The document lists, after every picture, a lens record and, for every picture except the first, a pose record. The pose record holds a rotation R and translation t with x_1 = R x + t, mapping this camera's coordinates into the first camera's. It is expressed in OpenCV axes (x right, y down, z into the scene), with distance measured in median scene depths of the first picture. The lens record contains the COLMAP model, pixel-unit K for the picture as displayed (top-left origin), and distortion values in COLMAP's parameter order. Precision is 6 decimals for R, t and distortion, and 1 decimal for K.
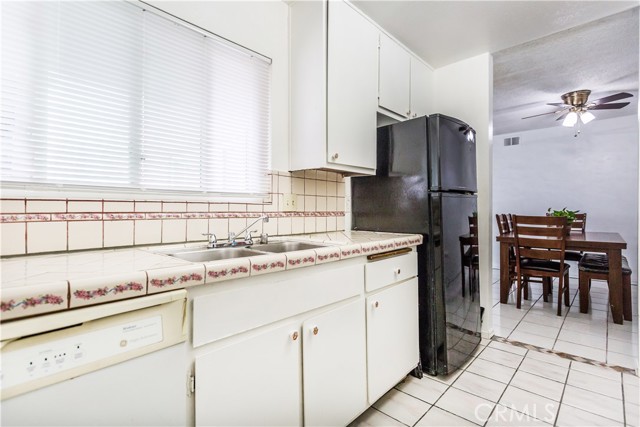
lens RADIAL K [[309.3, 0, 315.5], [0, 309.3, 211.4], [0, 0, 1]] dist [-0.000973, 0.002684]
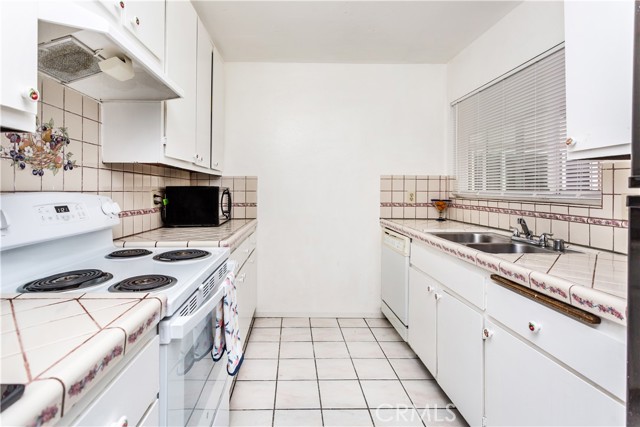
lens RADIAL K [[309.3, 0, 300.6], [0, 309.3, 186.8], [0, 0, 1]] dist [-0.000973, 0.002684]
pose [[-0.708124, -0.008948, -0.706031, 1.061676], [-0.008449, 0.999955, -0.004199, -0.075966], [0.706037, 0.002991, -0.708168, 1.160632]]
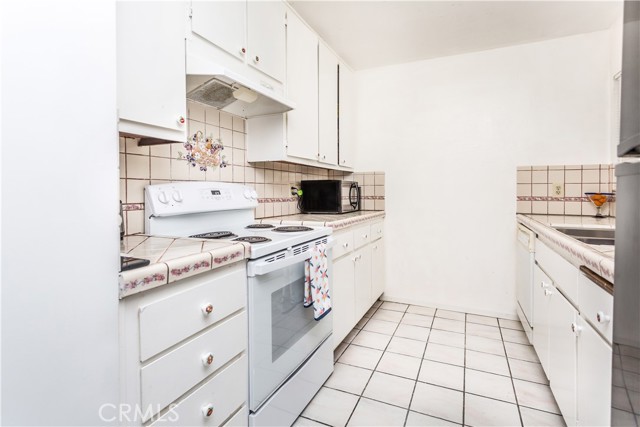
lens RADIAL K [[309.3, 0, 343.1], [0, 309.3, 192.2], [0, 0, 1]] dist [-0.000973, 0.002684]
pose [[-0.932429, 0.005413, -0.361312, 0.933066], [0.001040, 0.999924, 0.012296, -0.040121], [0.361351, 0.011089, -0.932364, 1.417253]]
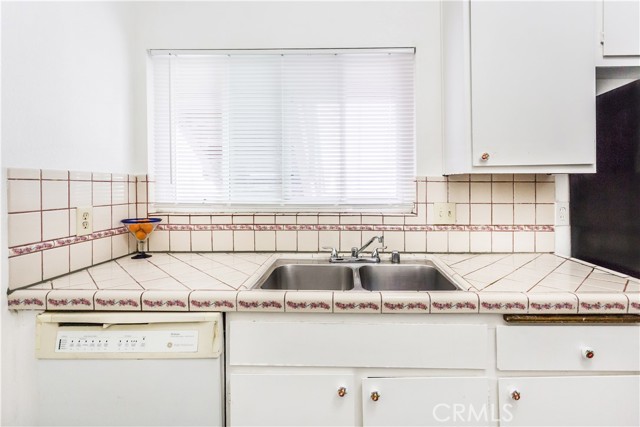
lens RADIAL K [[309.3, 0, 336.5], [0, 309.3, 189.1], [0, 0, 1]] dist [-0.000973, 0.002684]
pose [[0.677690, 0.006692, -0.735318, 0.388419], [-0.001365, 0.999968, 0.007842, -0.119090], [0.735347, -0.004311, 0.677677, 0.286647]]
